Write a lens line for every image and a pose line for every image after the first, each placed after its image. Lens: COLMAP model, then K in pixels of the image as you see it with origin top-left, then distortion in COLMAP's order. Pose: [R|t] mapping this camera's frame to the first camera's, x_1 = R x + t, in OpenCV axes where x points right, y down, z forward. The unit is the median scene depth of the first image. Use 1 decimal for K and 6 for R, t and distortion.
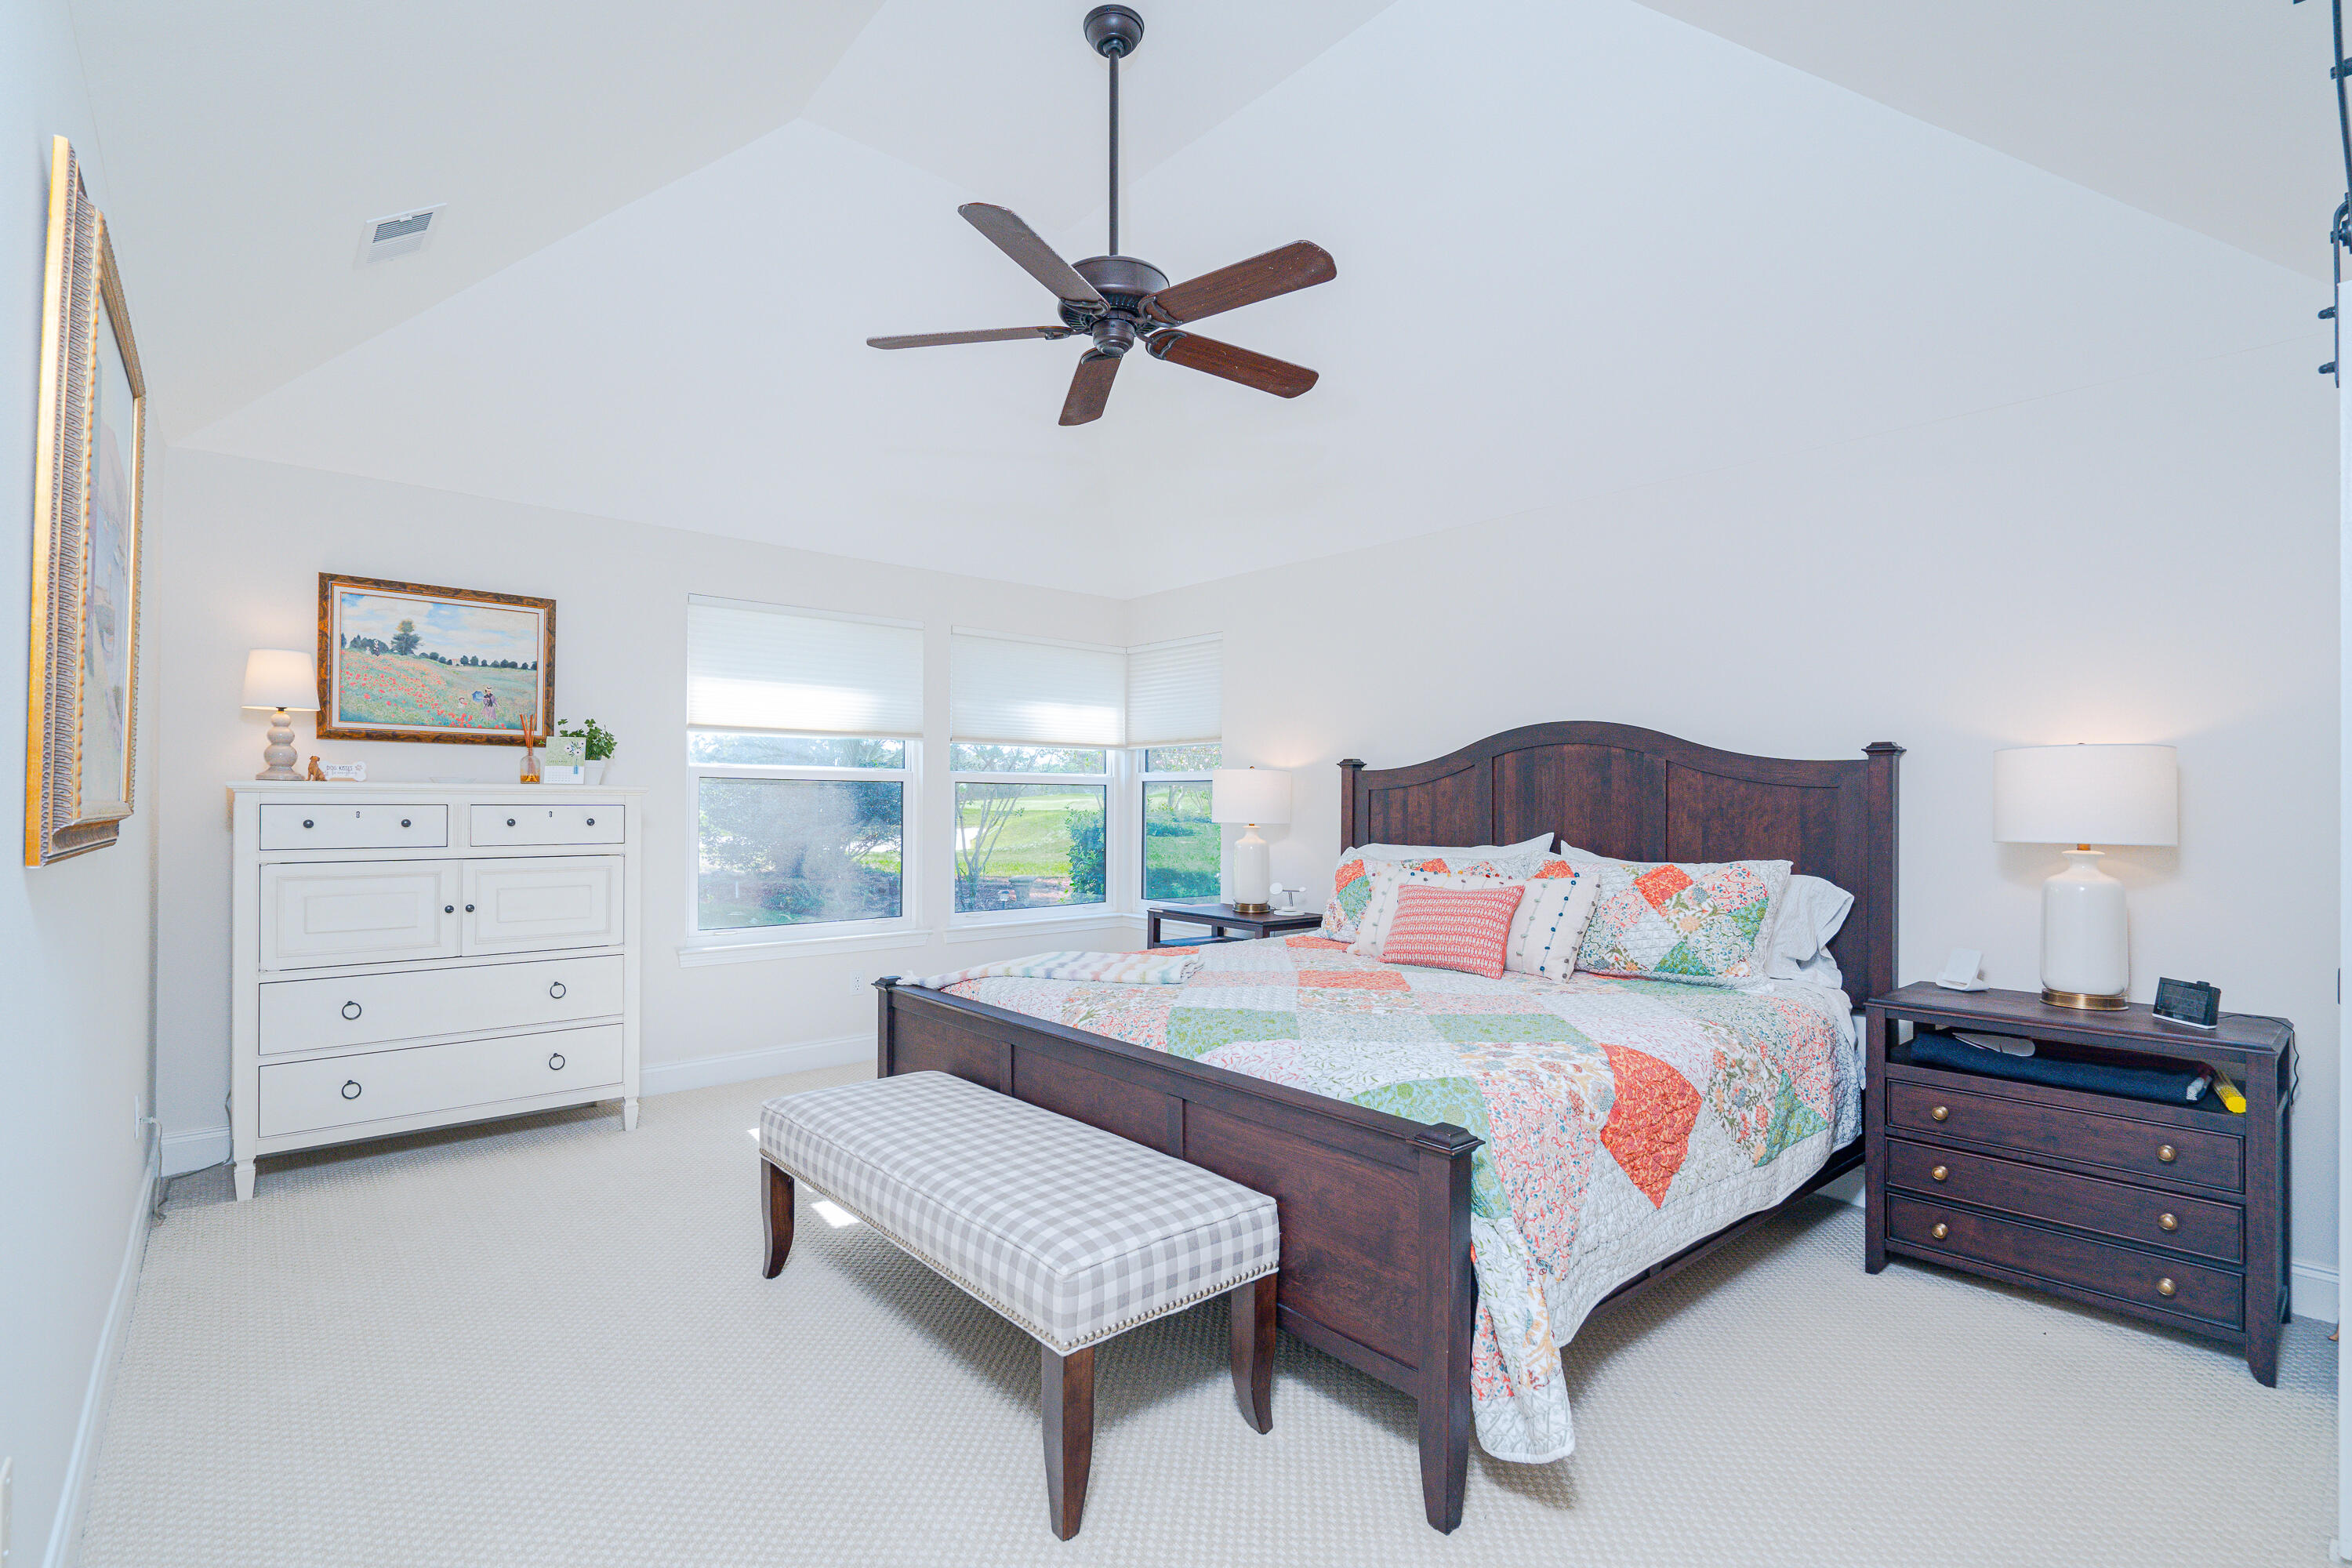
lens RADIAL K [[1082.8, 0, 1174.1], [0, 1082.8, 787.3], [0, 0, 1]] dist [-0.004248, 0.001797]
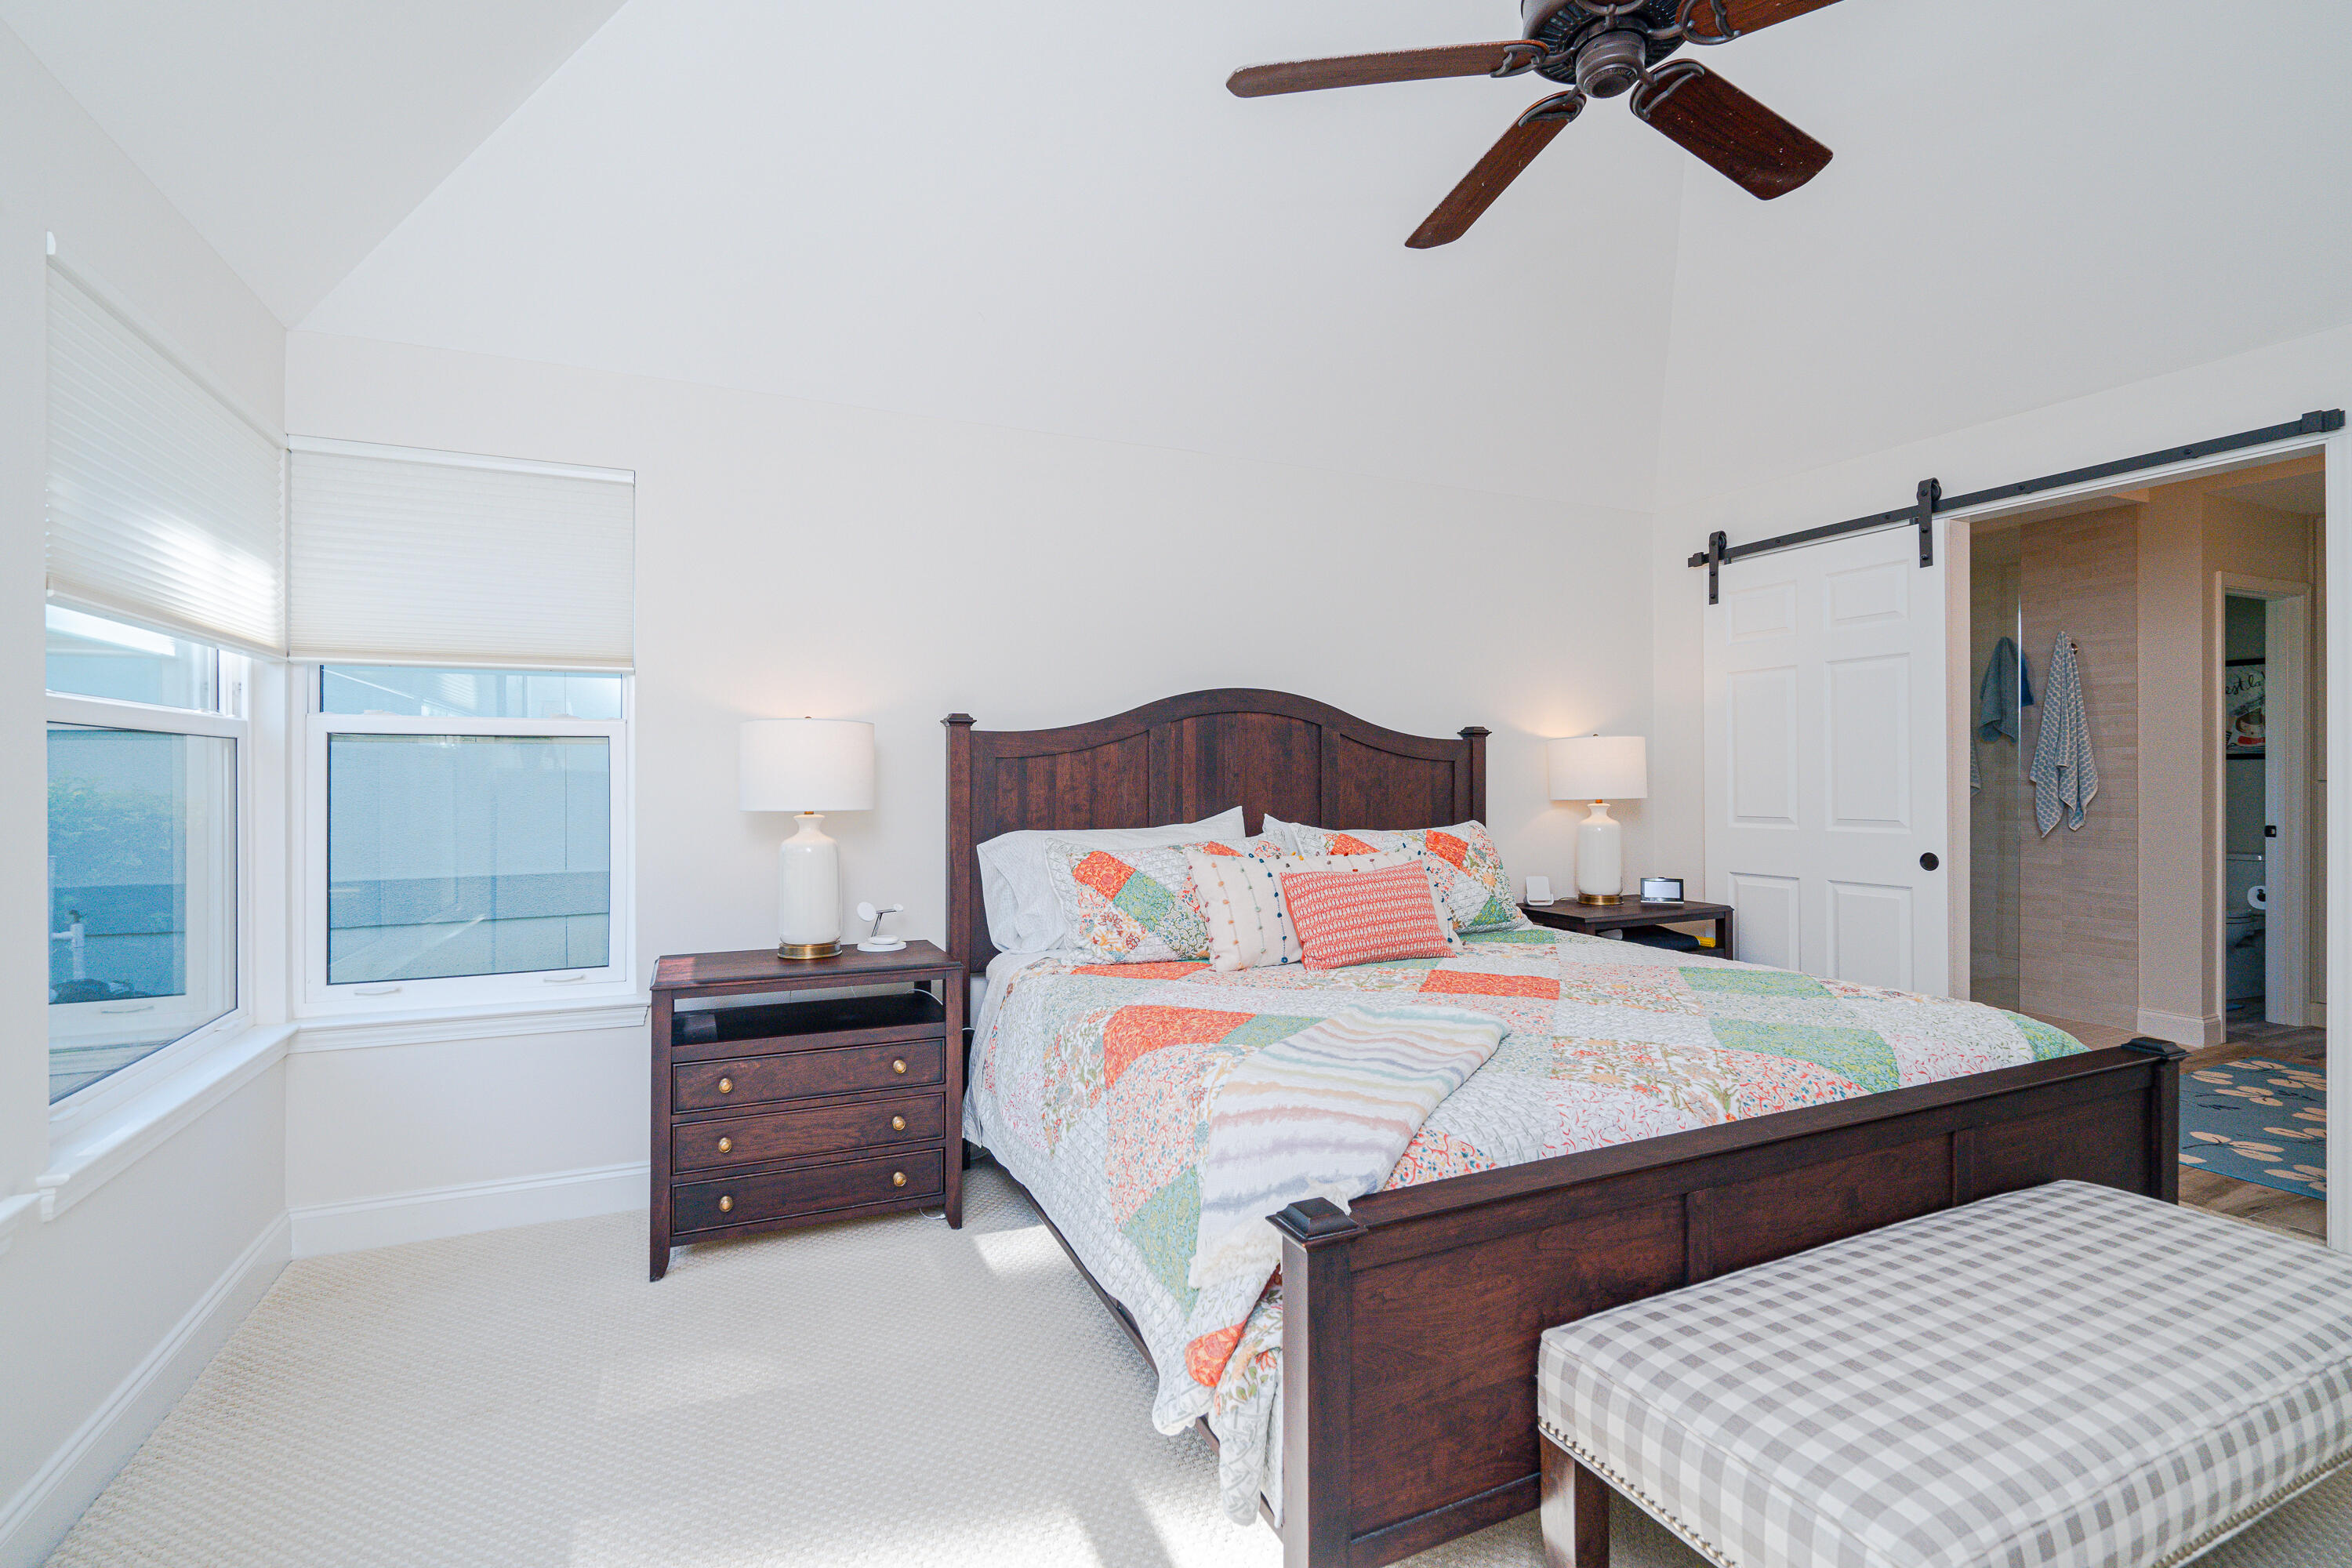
lens RADIAL K [[1082.8, 0, 1174.1], [0, 1082.8, 787.3], [0, 0, 1]] dist [-0.004248, 0.001797]
pose [[0.281652, -0.010518, 0.959459, -0.526445], [-0.009133, 0.999865, 0.013642, 0.012116], [-0.959473, -0.012605, 0.281518, 0.728950]]
